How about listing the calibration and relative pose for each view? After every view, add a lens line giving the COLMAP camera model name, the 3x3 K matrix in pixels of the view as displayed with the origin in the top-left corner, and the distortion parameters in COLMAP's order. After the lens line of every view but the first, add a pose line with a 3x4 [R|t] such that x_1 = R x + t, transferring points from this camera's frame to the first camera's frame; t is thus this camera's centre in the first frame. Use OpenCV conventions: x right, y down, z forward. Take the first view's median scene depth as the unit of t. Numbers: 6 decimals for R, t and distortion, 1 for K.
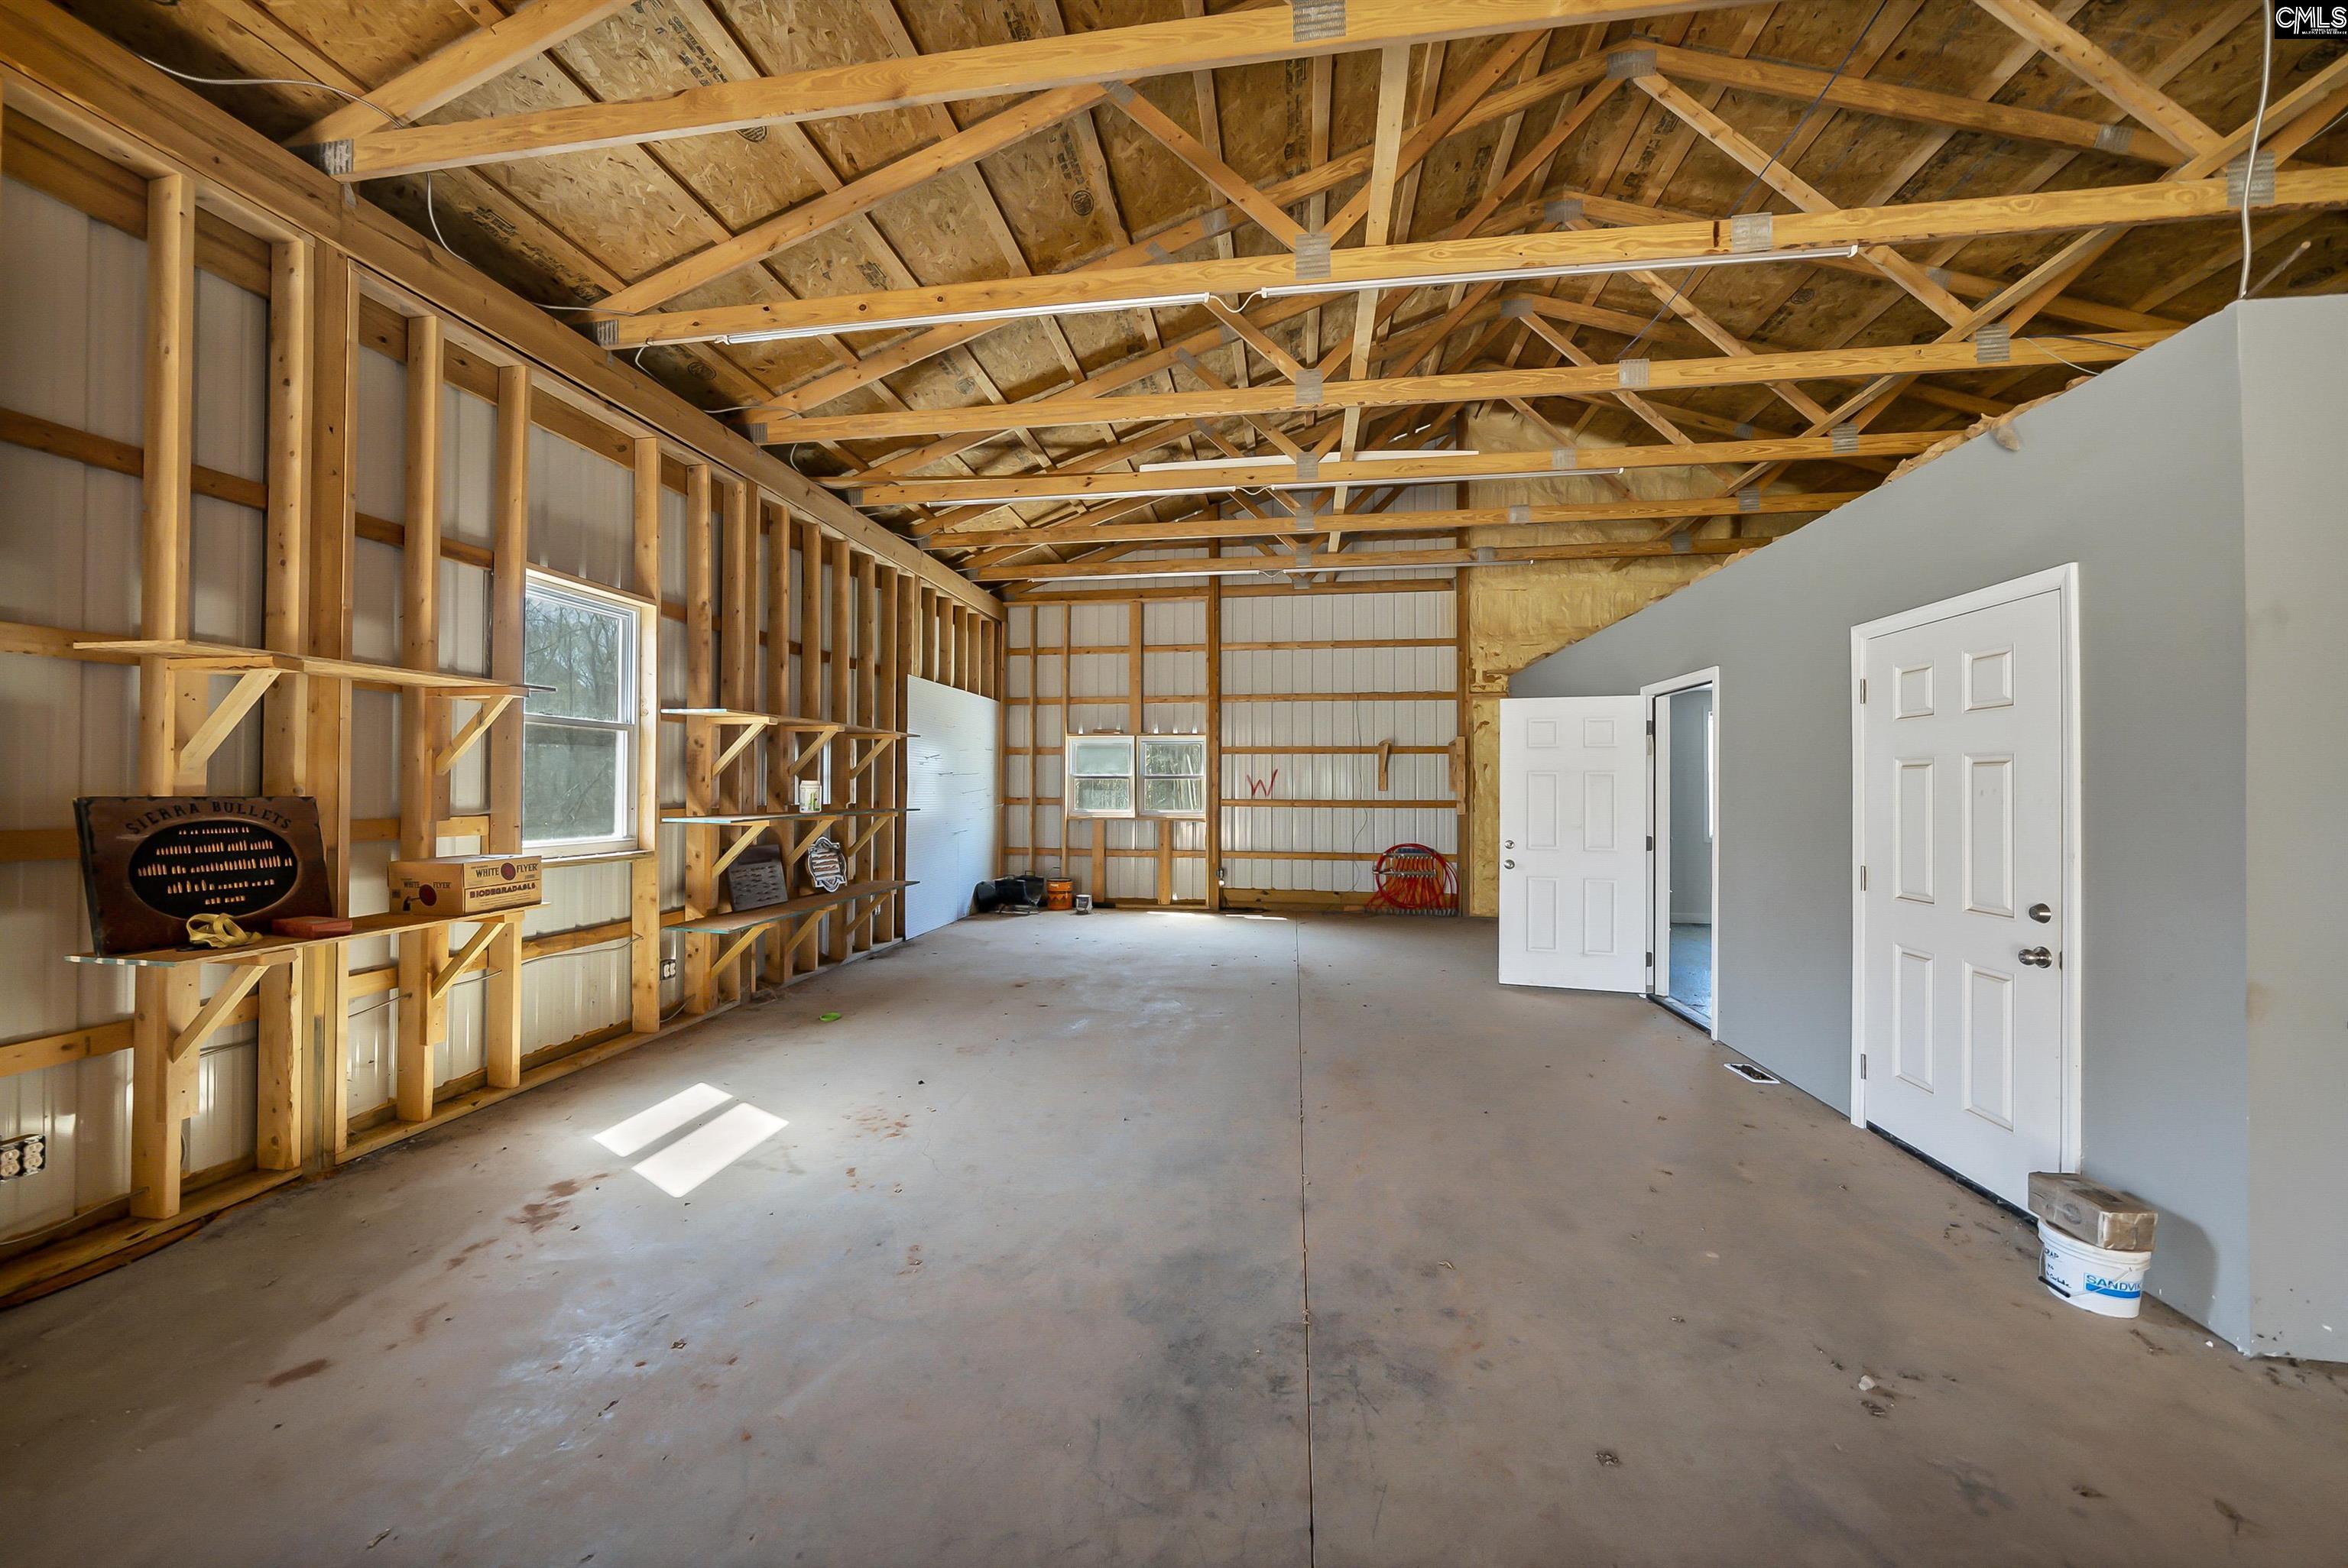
lens RADIAL K [[837.5, 0, 1157.5], [0, 837.5, 783.9], [0, 0, 1]] dist [-0.000635, -0.000125]
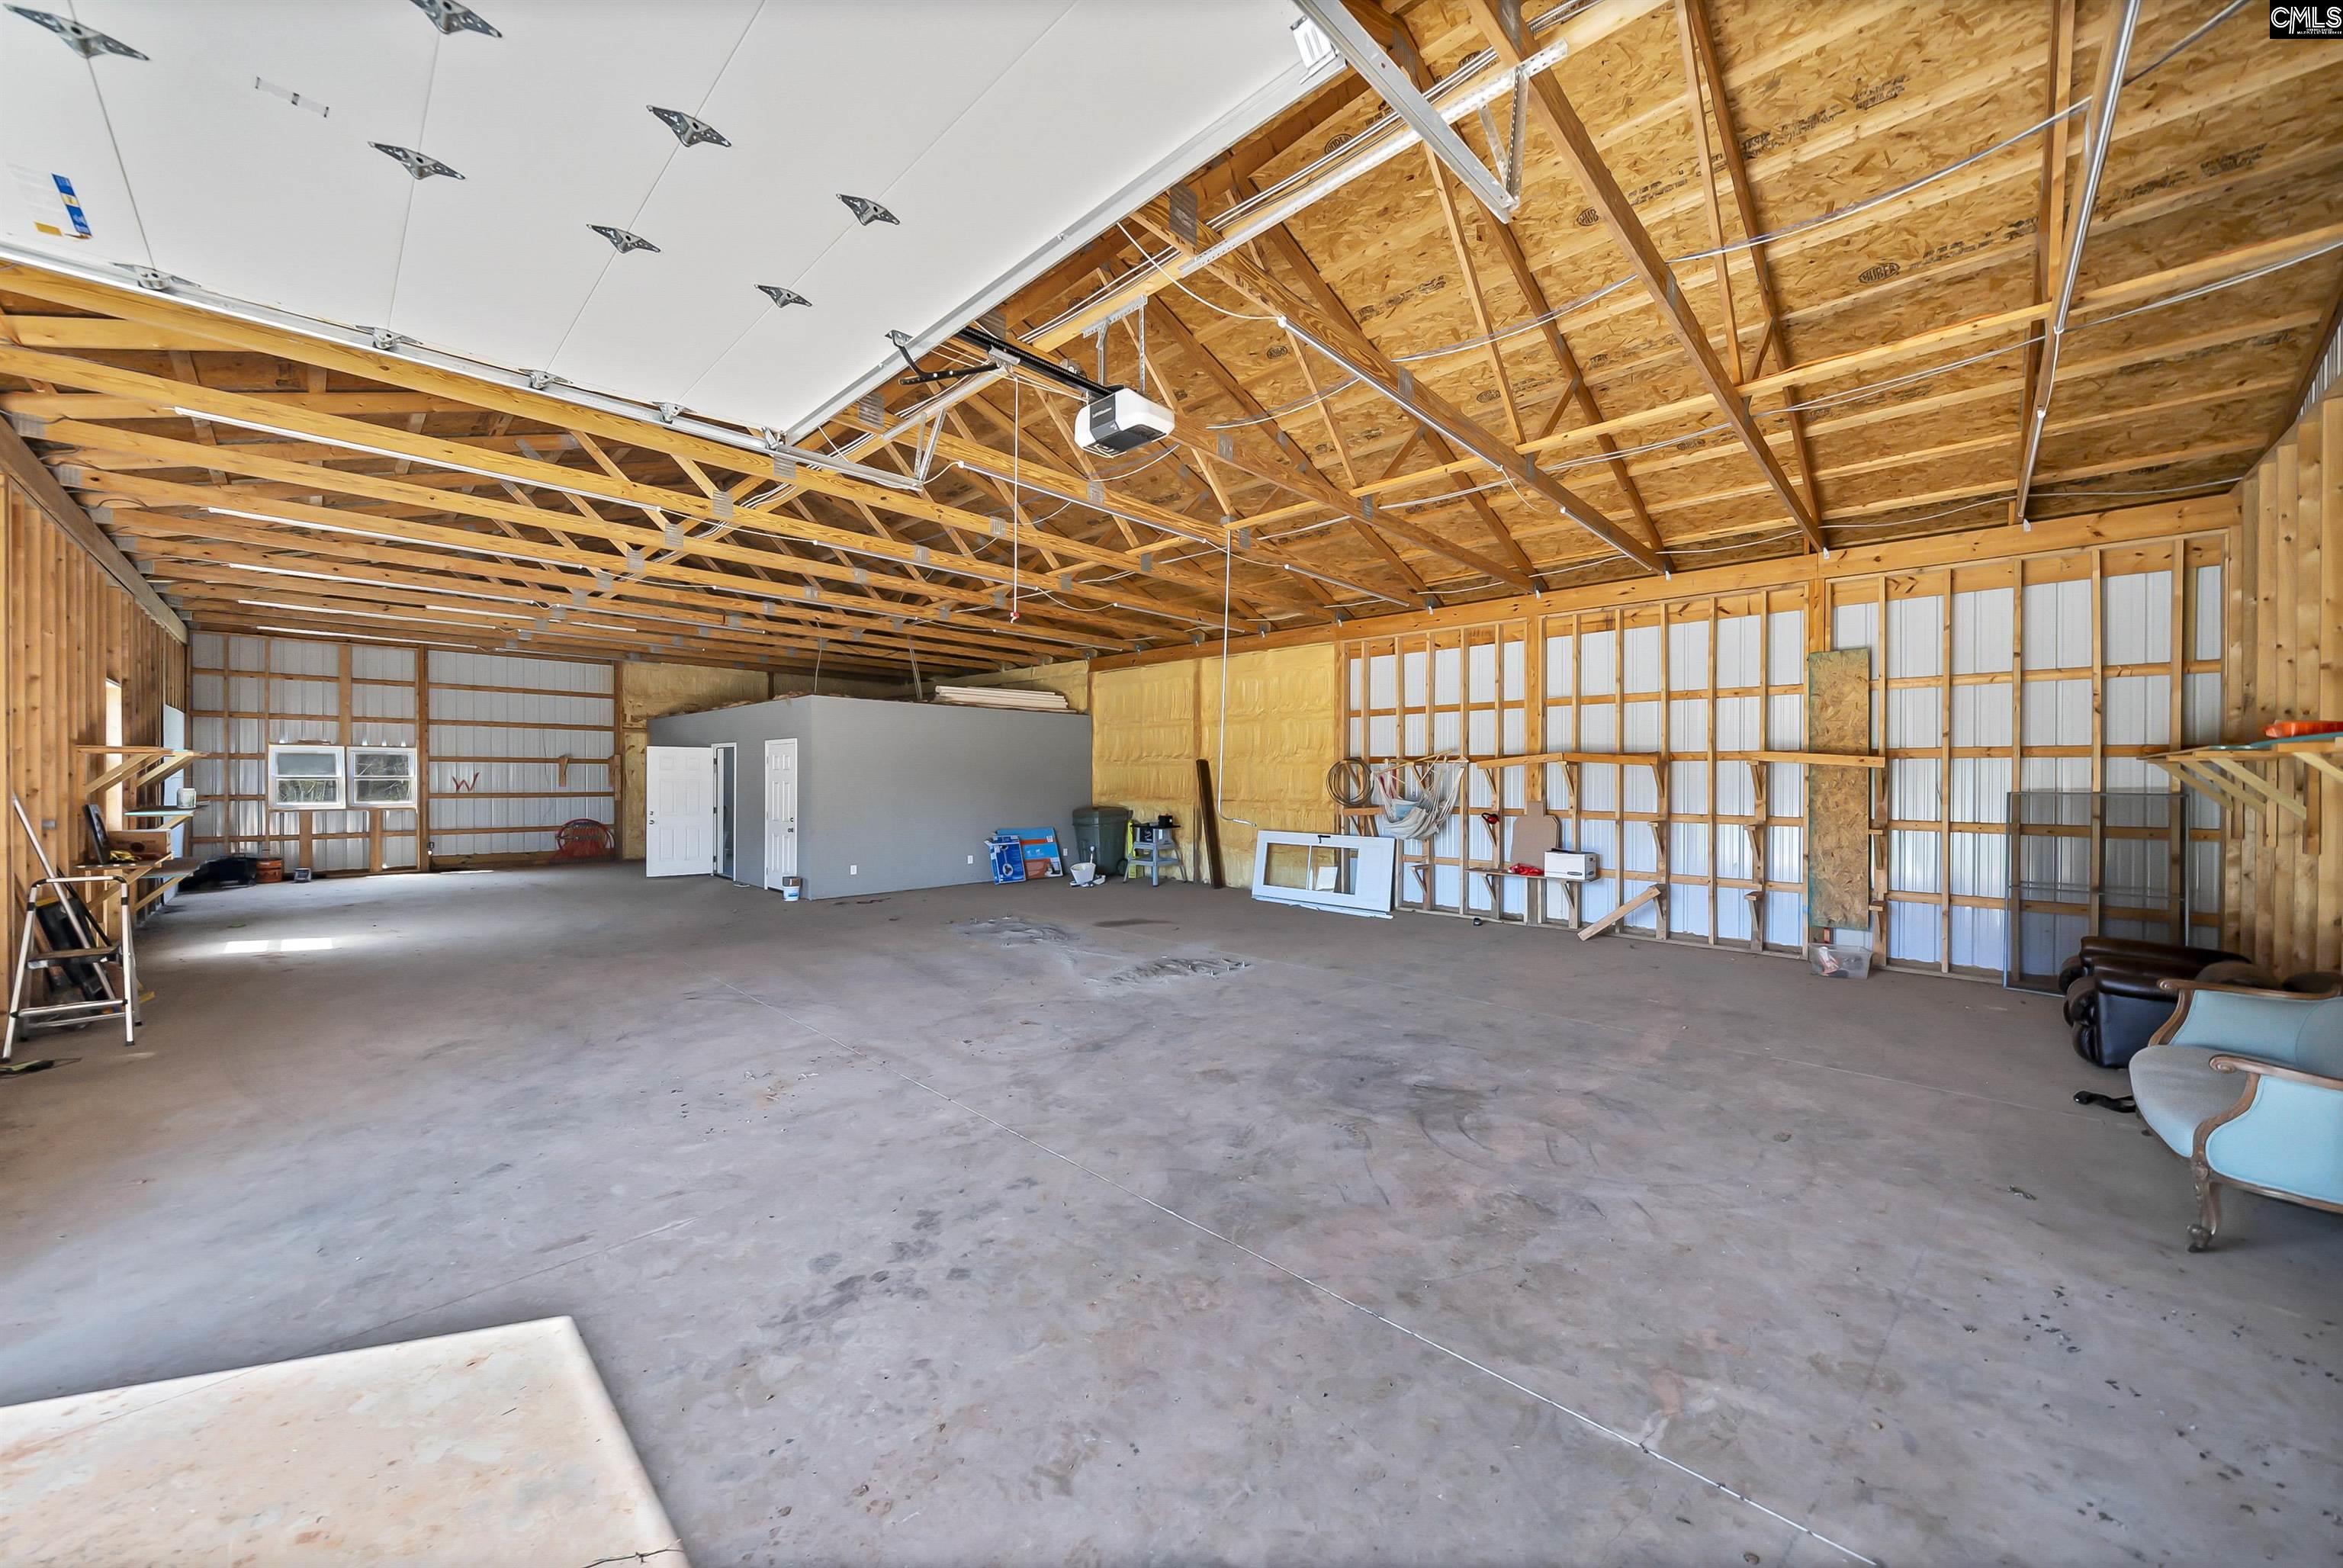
lens RADIAL K [[835.8, 0, 1155.0], [0, 835.8, 783.9], [0, 0, 1]] dist [-0.000635, -0.000125]
pose [[0.570758, -0.005724, 0.821098, -0.387242], [-0.009307, 0.999866, 0.013439, -0.028491], [-0.821066, -0.015312, 0.570628, -0.820714]]
